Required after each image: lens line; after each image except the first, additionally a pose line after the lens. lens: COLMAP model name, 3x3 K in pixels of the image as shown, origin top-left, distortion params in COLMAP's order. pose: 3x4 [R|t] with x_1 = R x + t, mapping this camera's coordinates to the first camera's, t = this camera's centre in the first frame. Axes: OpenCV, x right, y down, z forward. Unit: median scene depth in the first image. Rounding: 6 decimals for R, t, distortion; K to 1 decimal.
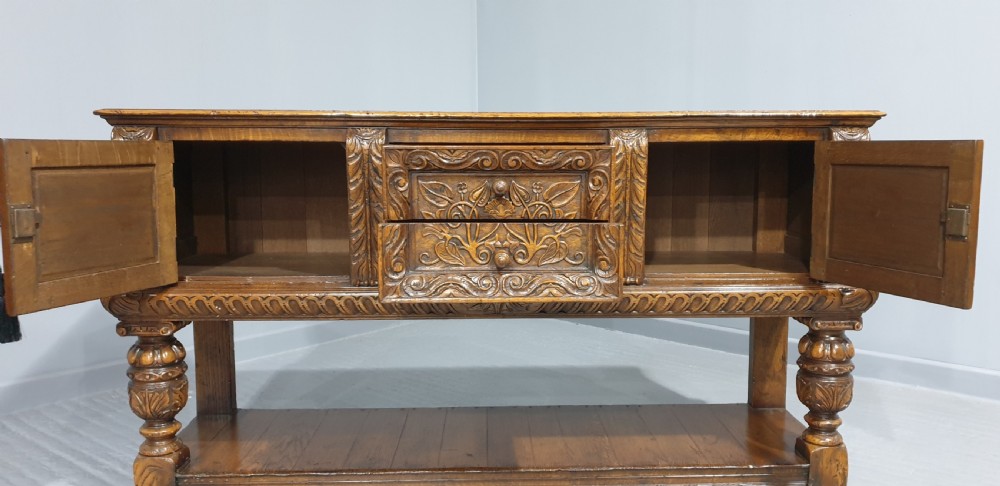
lens RADIAL K [[806.6, 0, 514.5], [0, 806.6, 243.1], [0, 0, 1]] dist [0.103221, -0.224223]
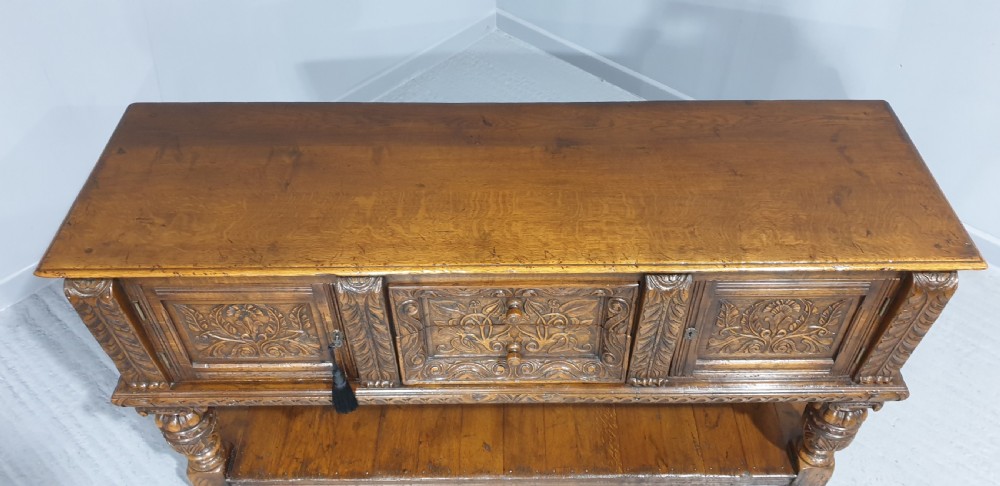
lens RADIAL K [[774.7, 0, 513.4], [0, 774.7, 242.4], [0, 0, 1]] dist [0.120708, -0.271274]
pose [[0.999600, 0.021457, -0.018417, -0.006805], [-0.005113, 0.777734, 0.628572, -0.654063], [0.027811, -0.628227, 0.777533, 0.377094]]
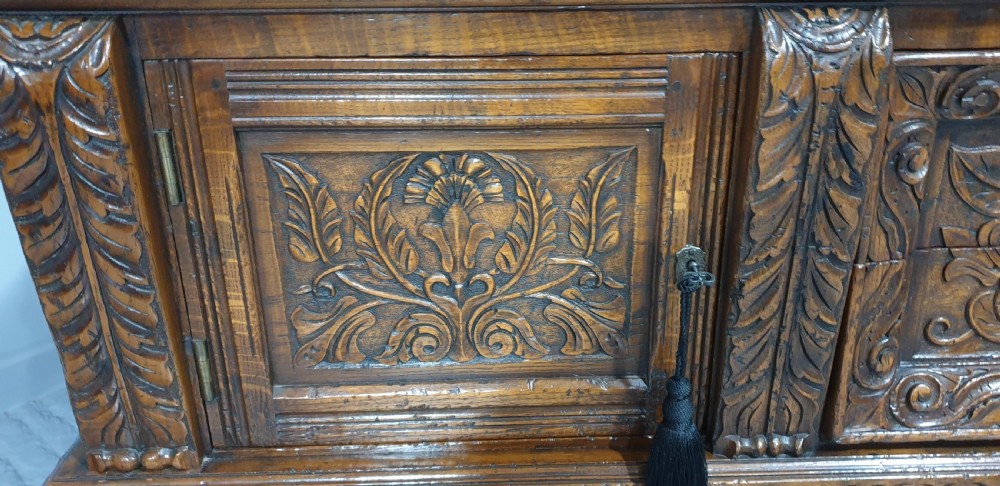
lens RADIAL K [[848.2, 0, 520.3], [0, 848.2, 244.8], [0, 0, 1]] dist [0.164896, -0.387060]
pose [[0.999954, -0.007020, -0.006610, -0.279117], [0.008701, 0.952291, 0.305066, -0.149580], [0.004153, -0.305109, 0.952308, 0.648320]]
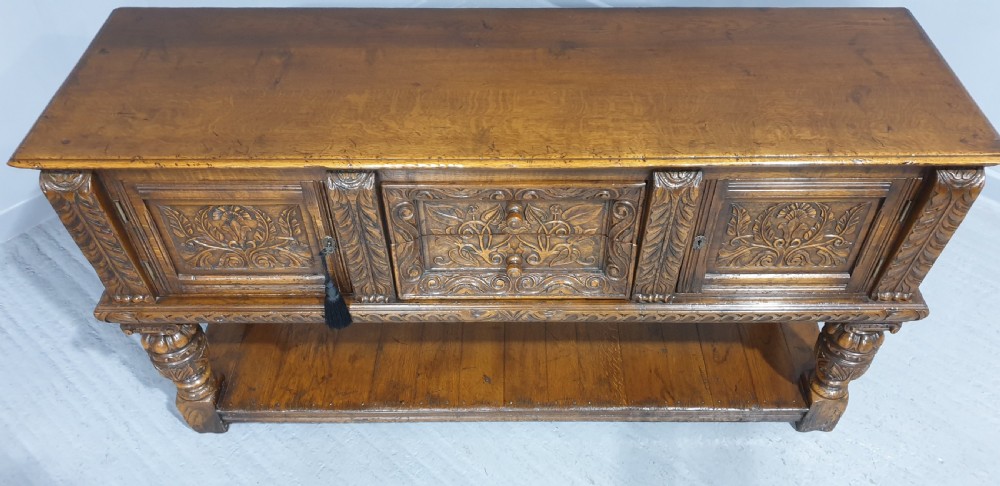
lens RADIAL K [[774.7, 0, 513.4], [0, 774.7, 242.4], [0, 0, 1]] dist [0.120708, -0.271274]
pose [[0.999380, 0.025058, -0.024733, -0.000454], [-0.003721, 0.773703, 0.633537, -0.553730], [0.035011, -0.633052, 0.773317, 0.348850]]
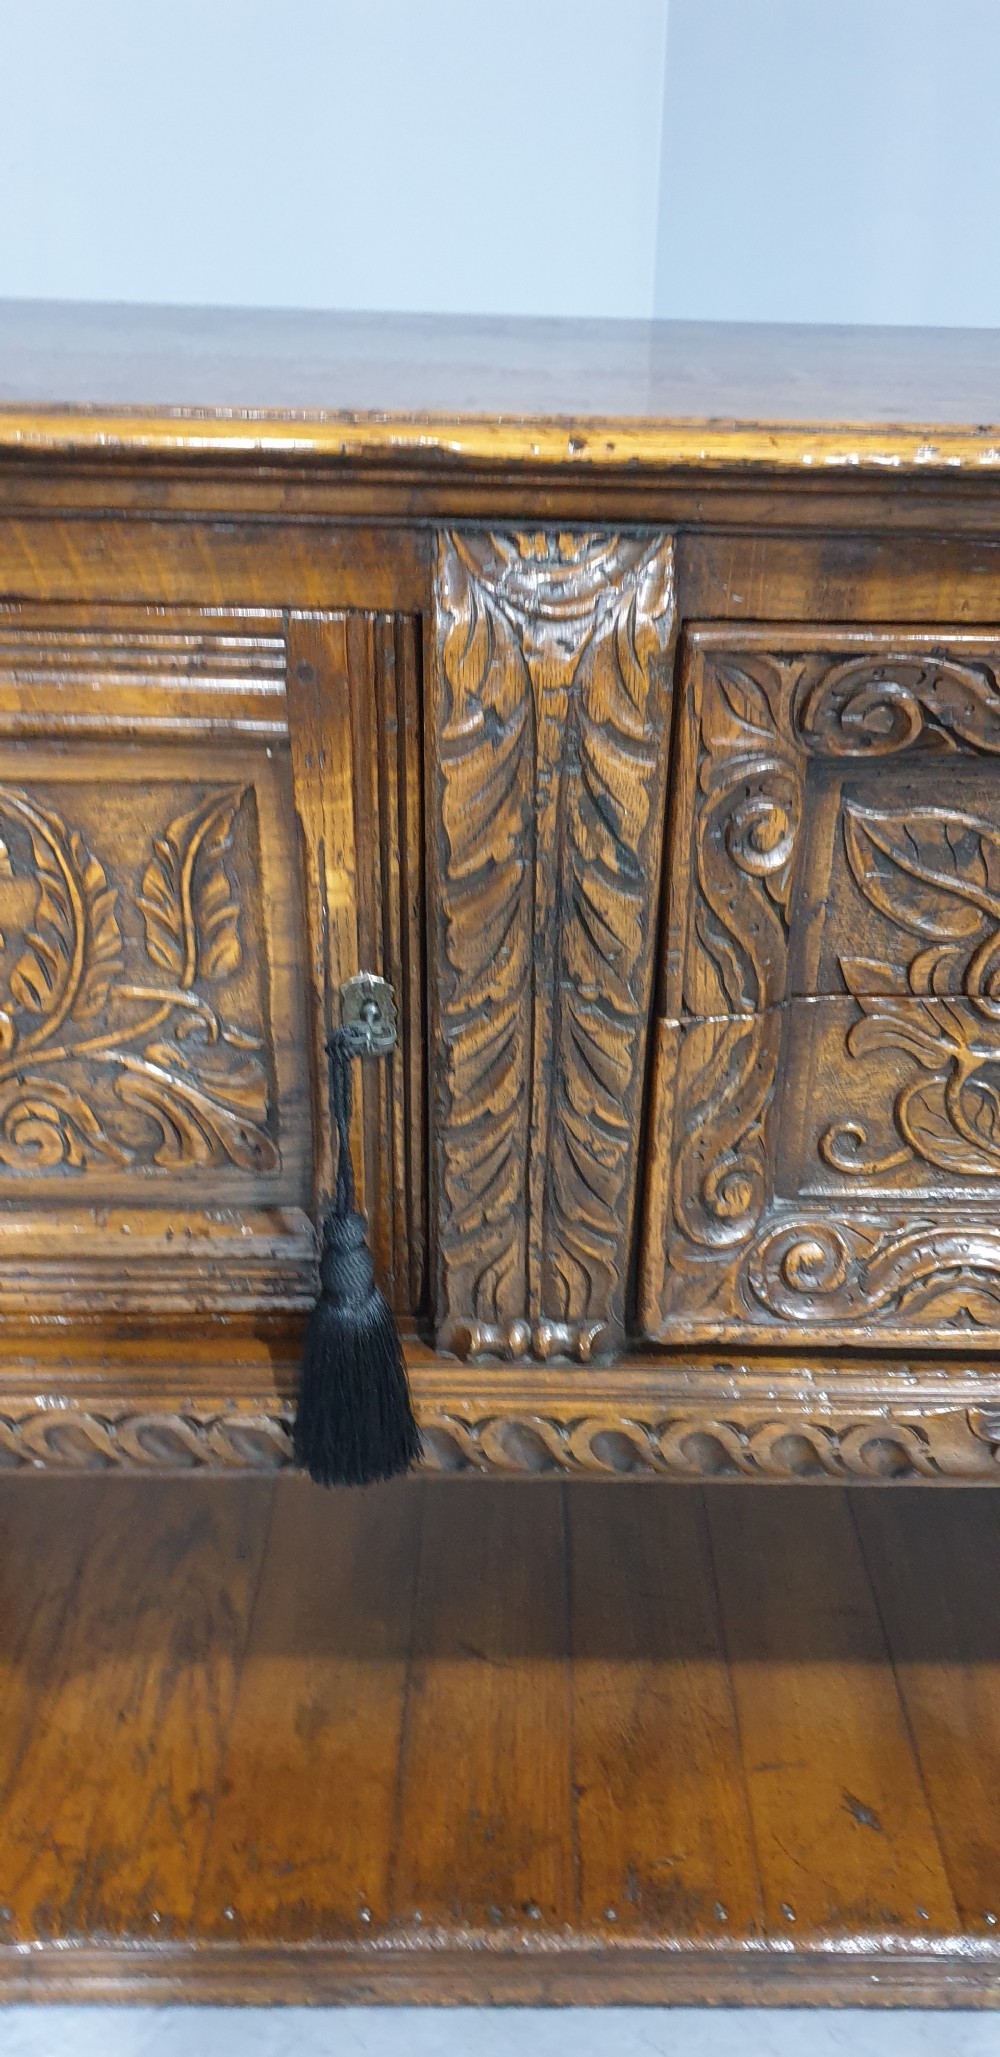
lens RADIAL K [[1590.3, 0, 520.3], [0, 1590.3, 1096.8], [0, 0, 1]] dist [0.177123, -0.463679]
pose [[0.999289, 0.032178, -0.019638, -0.172262], [-0.022394, 0.925781, 0.377396, -0.151721], [0.030324, -0.376688, 0.925844, 0.642619]]
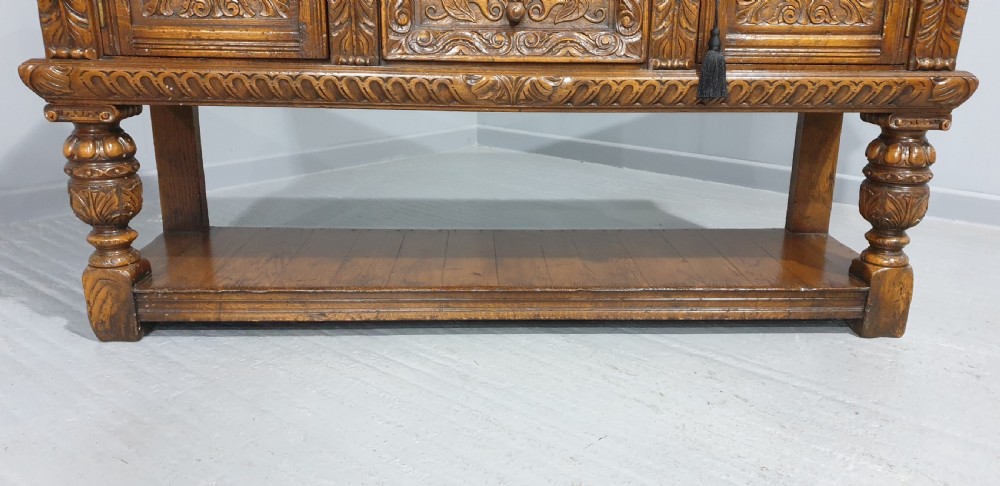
lens RADIAL K [[779.3, 0, 512.0], [0, 779.3, 245.5], [0, 0, 1]] dist [0.020529, -0.000725]
pose [[0.999852, 0.011931, 0.012373, -0.029769], [-0.013865, 0.985295, 0.170298, 0.093717], [-0.010160, -0.170445, 0.985315, 0.196967]]
